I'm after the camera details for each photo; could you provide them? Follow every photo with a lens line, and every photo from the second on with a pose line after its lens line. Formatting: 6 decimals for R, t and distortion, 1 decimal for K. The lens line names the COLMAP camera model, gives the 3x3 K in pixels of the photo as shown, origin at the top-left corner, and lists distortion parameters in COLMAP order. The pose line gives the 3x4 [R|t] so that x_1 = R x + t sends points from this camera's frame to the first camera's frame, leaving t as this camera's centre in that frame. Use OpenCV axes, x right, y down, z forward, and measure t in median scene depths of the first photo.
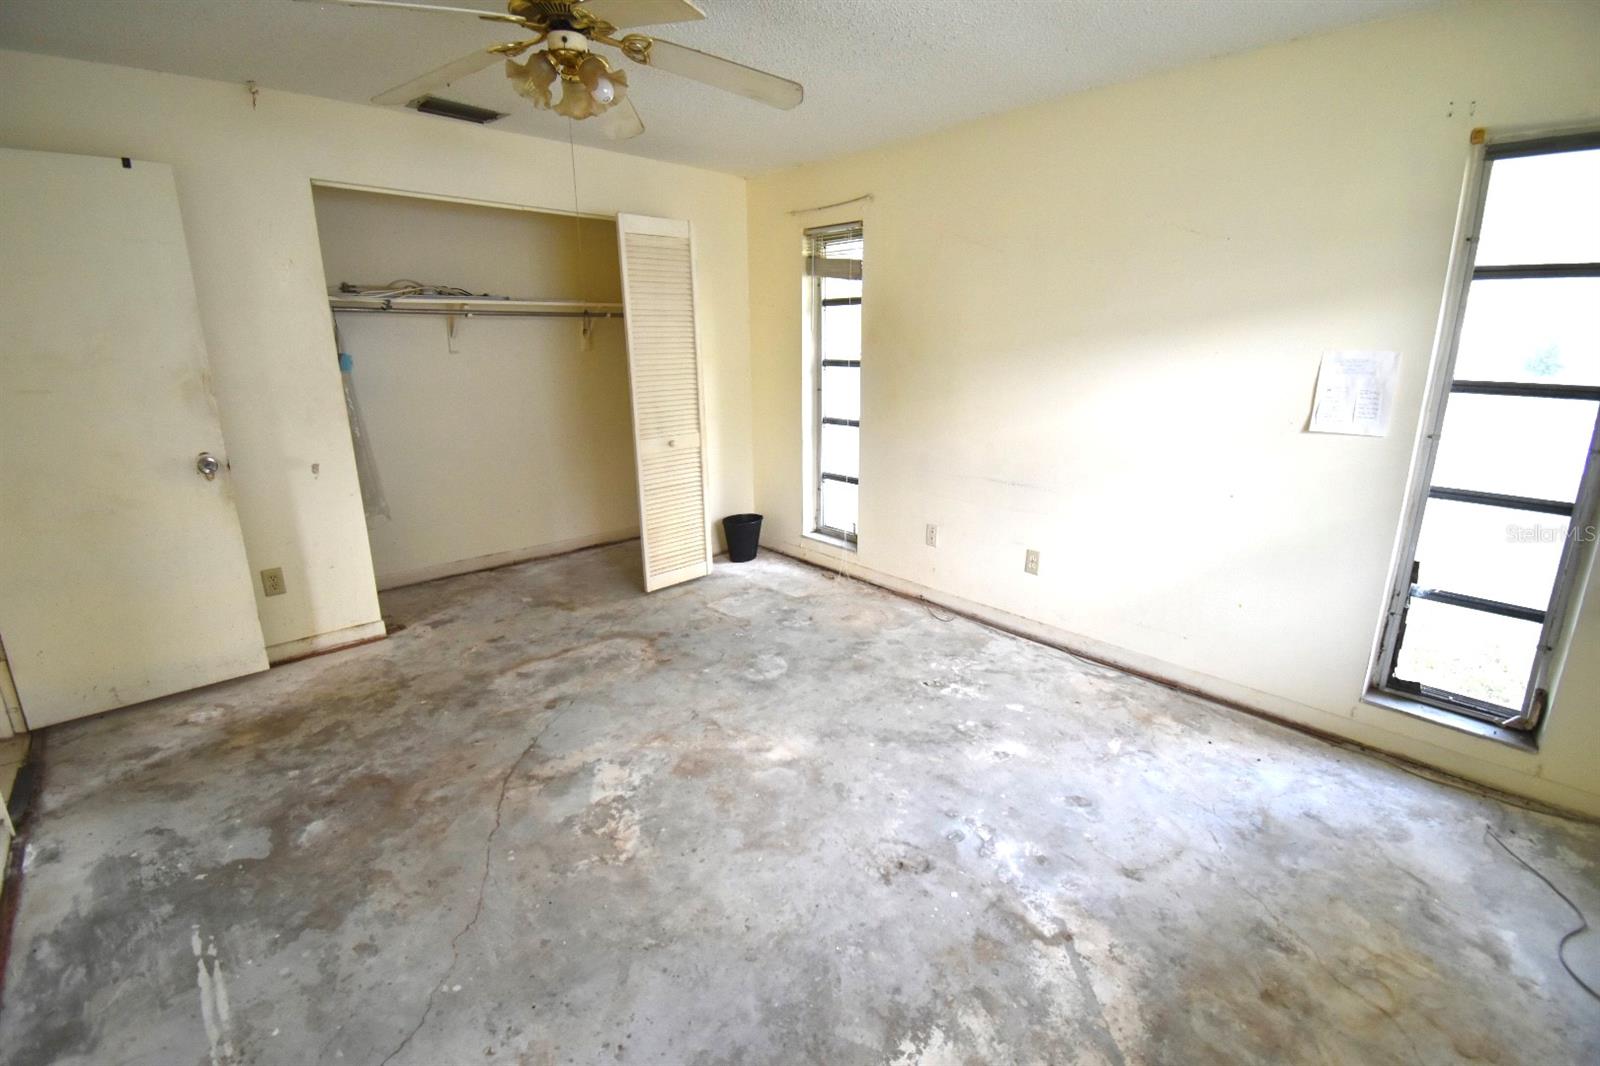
lens RADIAL K [[711.3, 0, 814.2], [0, 711.3, 516.2], [0, 0, 1]] dist [0.002787, -0.011249]
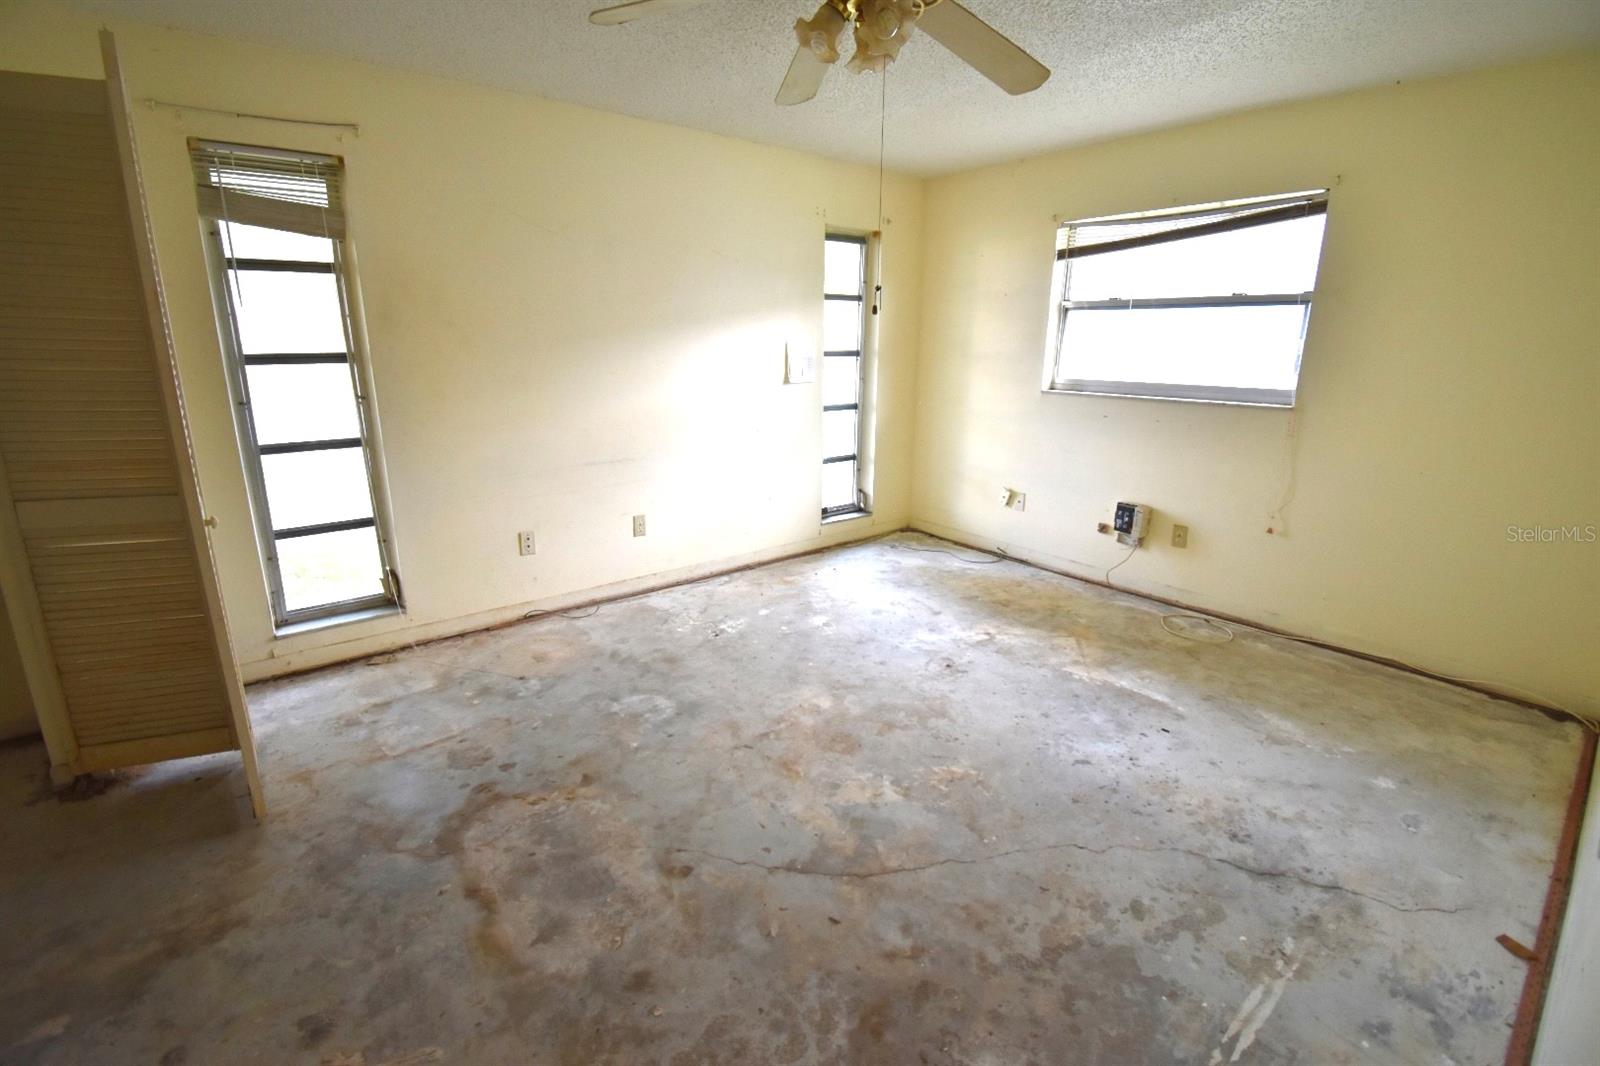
lens RADIAL K [[711.3, 0, 803.0], [0, 711.3, 519.7], [0, 0, 1]] dist [0.002787, -0.011249]
pose [[0.064222, -0.245369, 0.967300, -0.873174], [0.243217, 0.943921, 0.223291, -0.151552], [-0.967843, 0.220924, 0.120298, 0.703927]]
